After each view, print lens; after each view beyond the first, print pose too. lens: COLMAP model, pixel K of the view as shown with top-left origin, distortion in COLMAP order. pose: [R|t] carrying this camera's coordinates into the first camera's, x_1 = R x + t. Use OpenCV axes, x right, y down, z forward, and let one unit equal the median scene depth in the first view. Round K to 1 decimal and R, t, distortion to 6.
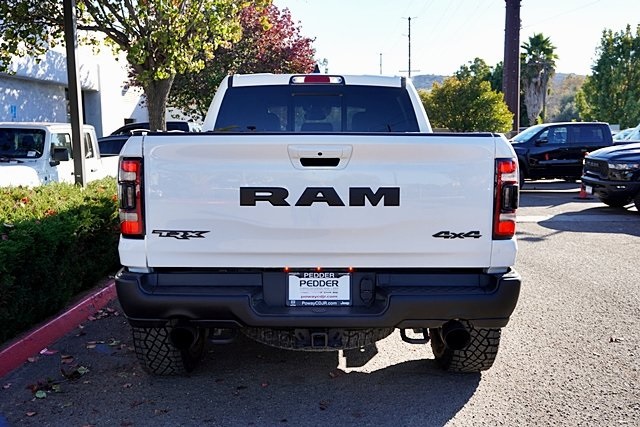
lens RADIAL K [[626.8, 0, 319.2], [0, 626.8, 214.7], [0, 0, 1]] dist [-0.040599, 0.000000]
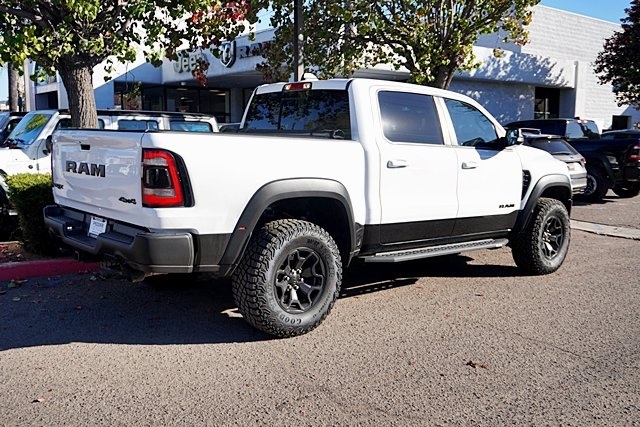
lens RADIAL K [[637.7, 0, 320.7], [0, 637.7, 214.9], [0, 0, 1]] dist [-0.006154, 0.000000]
pose [[0.645541, 0.099505, -0.757216, 0.990536], [-0.098931, 0.994017, 0.046281, -0.028480], [0.757291, 0.045036, 0.651523, 0.234703]]
